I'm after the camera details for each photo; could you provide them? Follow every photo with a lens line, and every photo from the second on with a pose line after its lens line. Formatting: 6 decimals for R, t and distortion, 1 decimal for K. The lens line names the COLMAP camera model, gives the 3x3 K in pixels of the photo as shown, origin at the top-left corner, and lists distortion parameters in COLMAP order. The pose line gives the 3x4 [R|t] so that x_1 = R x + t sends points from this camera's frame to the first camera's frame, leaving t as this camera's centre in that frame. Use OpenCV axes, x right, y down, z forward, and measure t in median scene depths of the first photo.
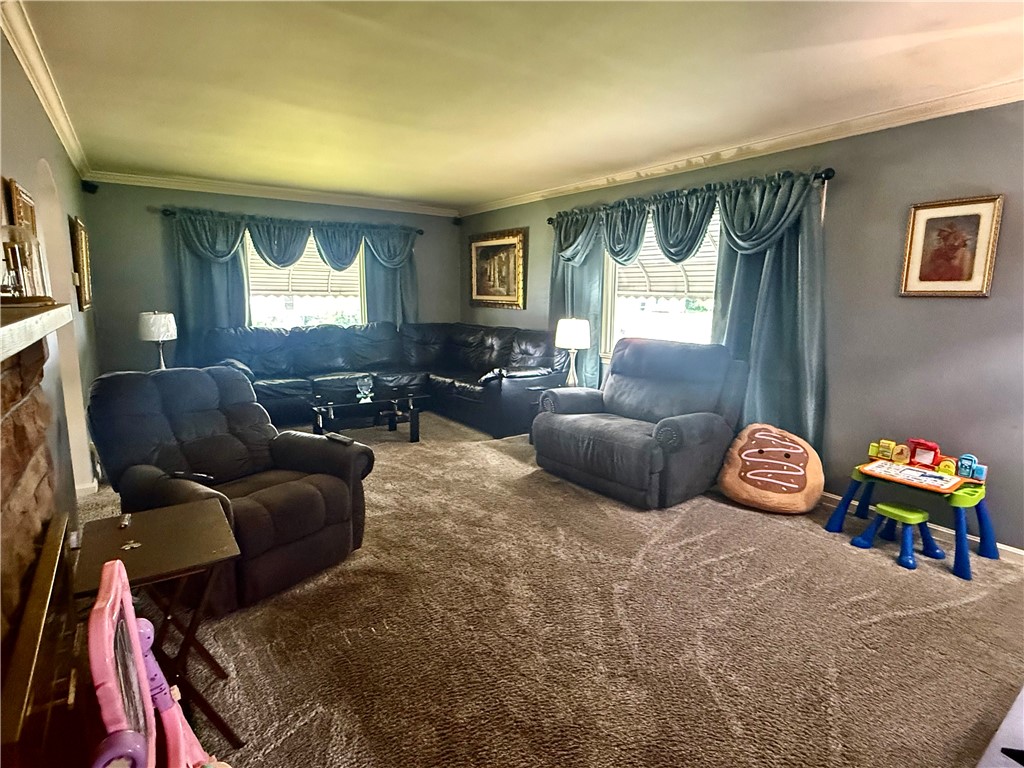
lens RADIAL K [[550.5, 0, 512.0], [0, 550.5, 384.0], [0, 0, 1]] dist [-0.002063, 0.000225]
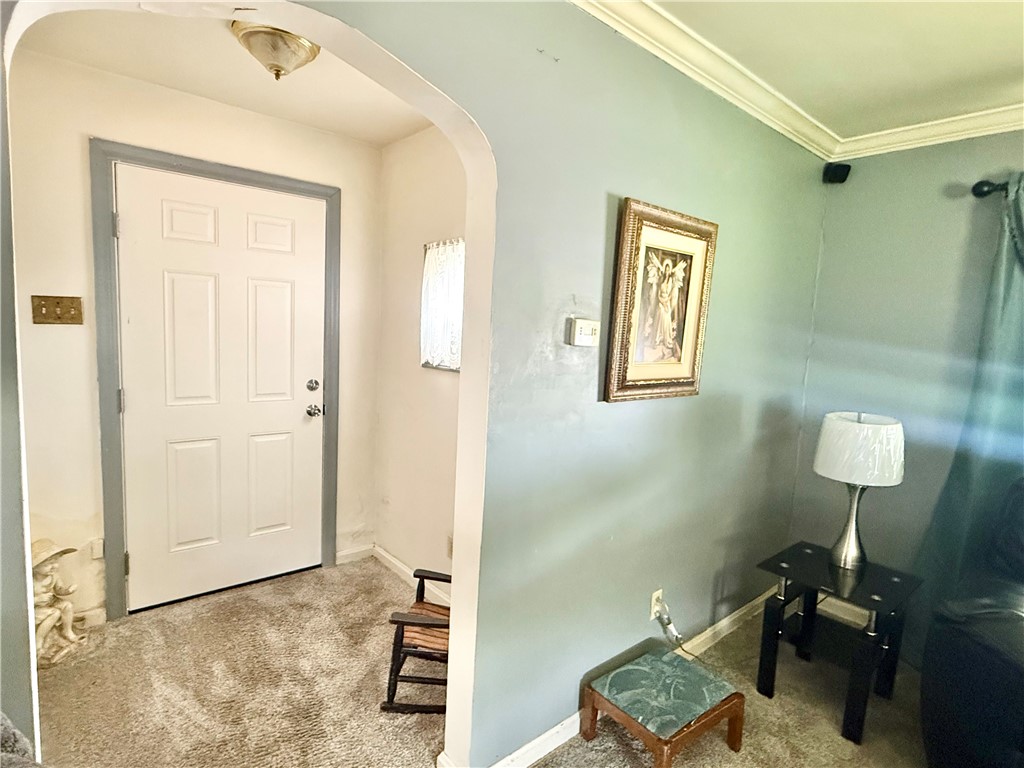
lens RADIAL K [[550.5, 0, 512.0], [0, 550.5, 384.0], [0, 0, 1]] dist [-0.002063, 0.000225]
pose [[0.107016, 0.101319, -0.989081, -0.246219], [-0.208956, 0.974869, 0.077255, -0.129227], [0.972052, 0.198407, 0.125497, 0.663141]]
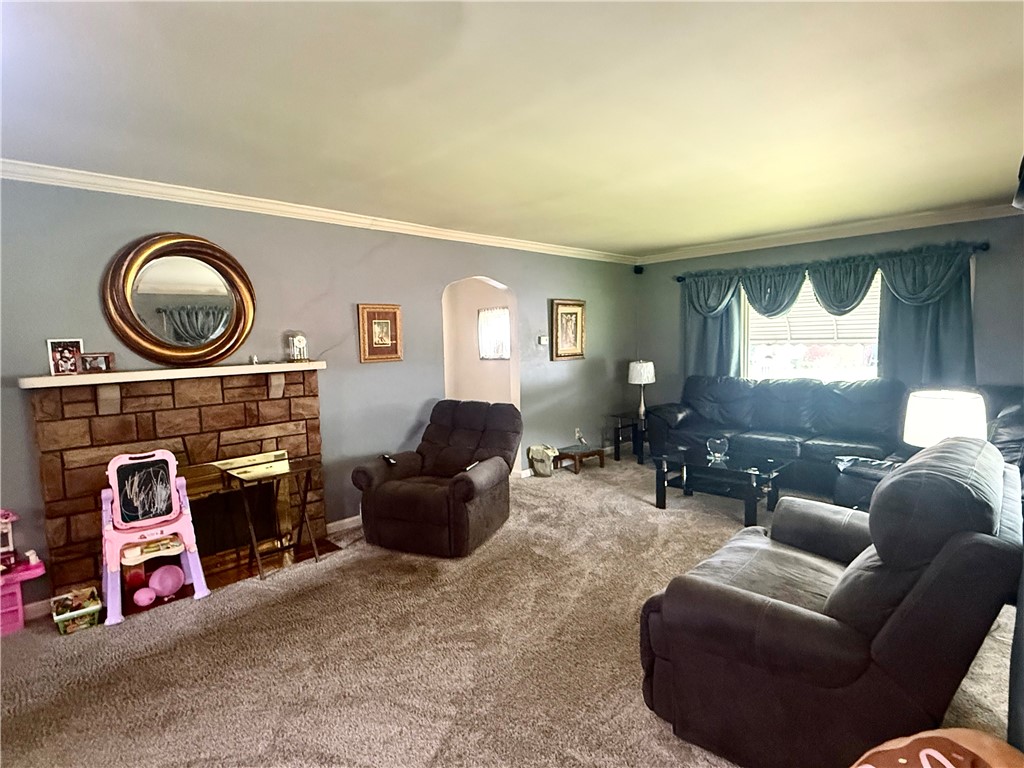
lens RADIAL K [[550.5, 0, 512.0], [0, 550.5, 384.0], [0, 0, 1]] dist [-0.002063, 0.000225]
pose [[0.166776, 0.066590, -0.983744, 0.553576], [-0.131016, 0.990366, 0.044827, -0.095494], [0.977252, 0.121410, 0.173894, 0.487302]]
